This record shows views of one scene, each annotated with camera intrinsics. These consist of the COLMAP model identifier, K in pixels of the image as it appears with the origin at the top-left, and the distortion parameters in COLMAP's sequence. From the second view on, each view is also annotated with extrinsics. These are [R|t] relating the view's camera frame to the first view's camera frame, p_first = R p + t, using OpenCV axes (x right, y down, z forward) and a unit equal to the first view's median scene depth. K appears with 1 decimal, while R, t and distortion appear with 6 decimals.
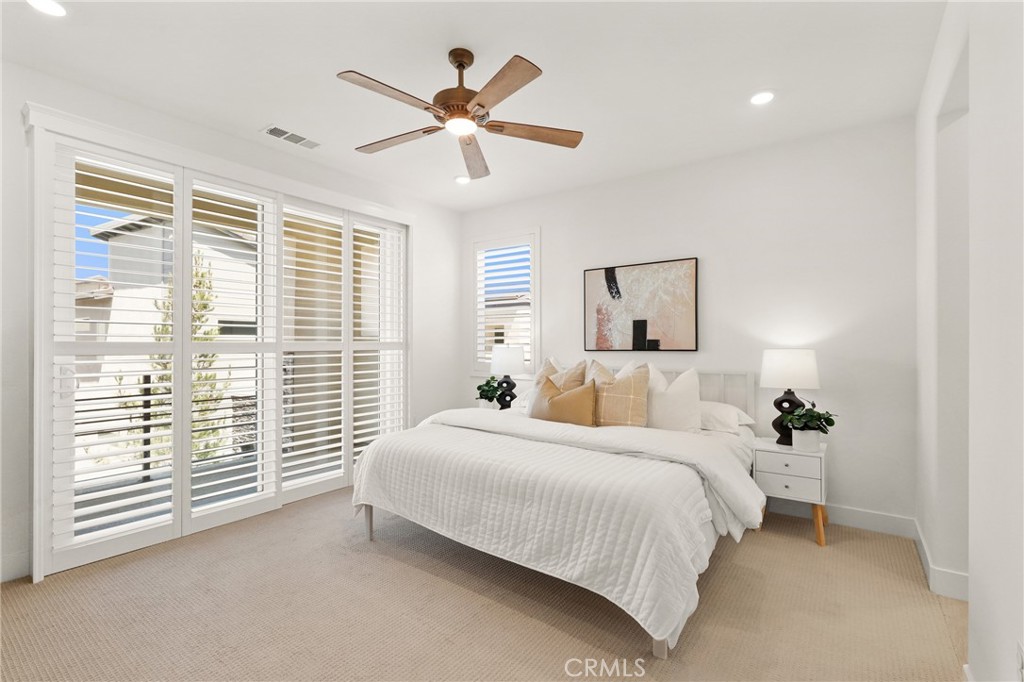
lens RADIAL K [[460.6, 0, 512.0], [0, 460.6, 341.0], [0, 0, 1]] dist [0.003792, 0.000176]
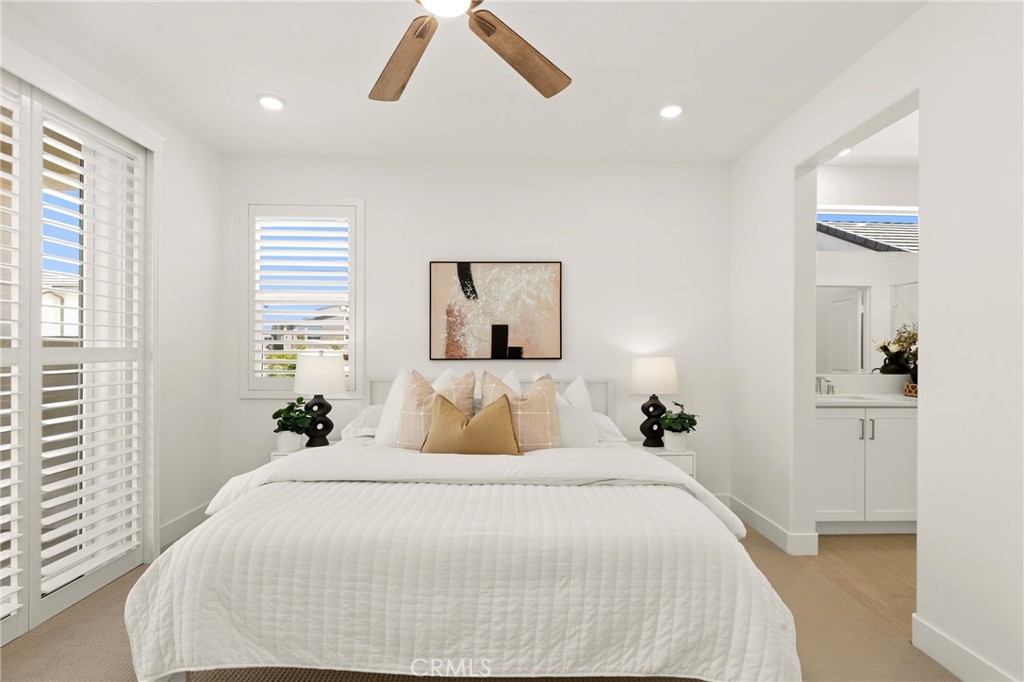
lens RADIAL K [[465.2, 0, 515.4], [0, 465.2, 349.8], [0, 0, 1]] dist [0.000080, -0.000068]
pose [[0.793410, 0.003236, 0.608678, -0.295187], [-0.005528, 0.999983, 0.001888, 0.000916], [-0.608662, -0.004863, 0.793415, 0.322979]]
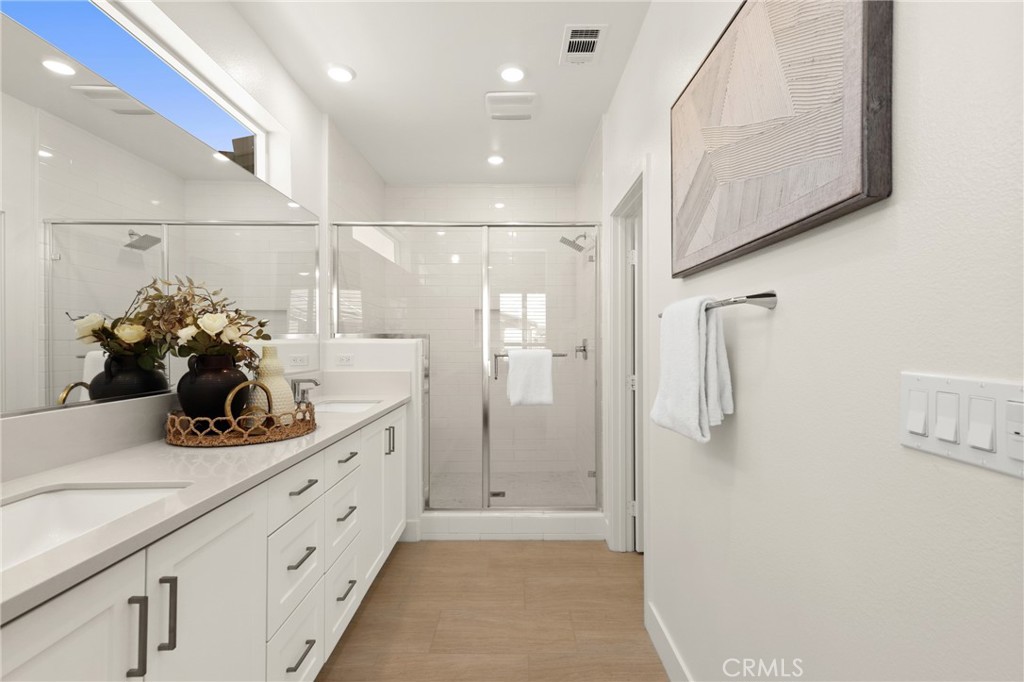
lens RADIAL K [[460.6, 0, 512.0], [0, 460.6, 341.0], [0, 0, 1]] dist [0.003792, 0.000176]
pose [[-0.591612, 0.004982, 0.806207, 0.515130], [0.002022, 0.999987, -0.004695, 0.004560], [-0.806220, -0.001147, -0.591615, 0.625908]]
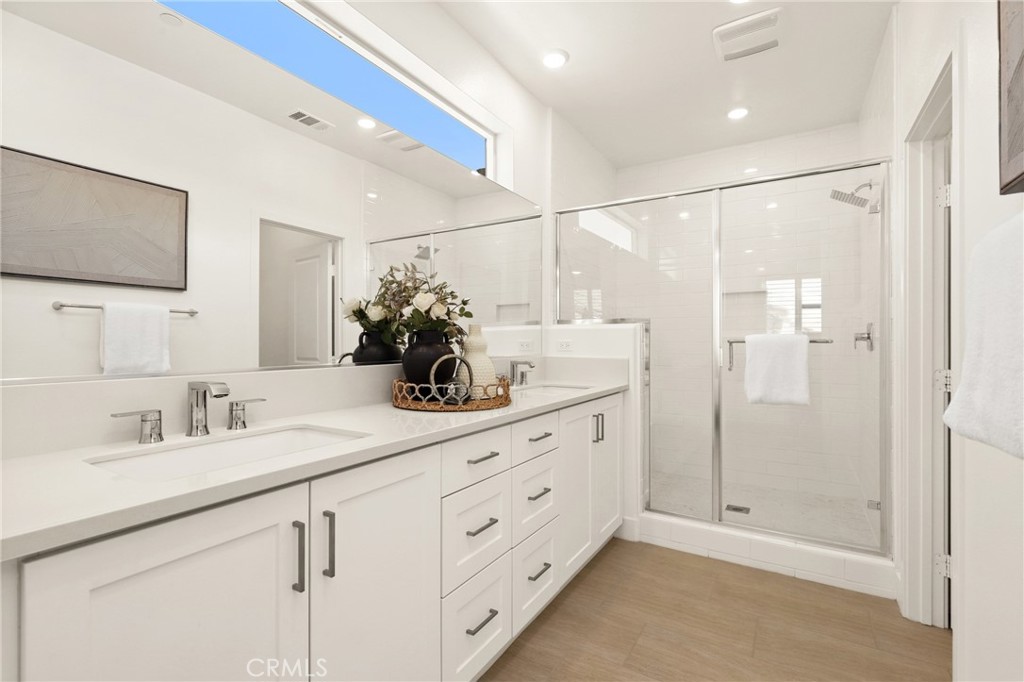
lens RADIAL K [[455.4, 0, 512.0], [0, 455.4, 341.0], [0, 0, 1]] dist [-0.009581, 0.000088]
pose [[-0.078594, 0.002566, 0.996903, 0.547206], [-0.003063, 0.999991, -0.002816, 0.029625], [-0.996902, -0.003275, -0.078585, 0.535138]]
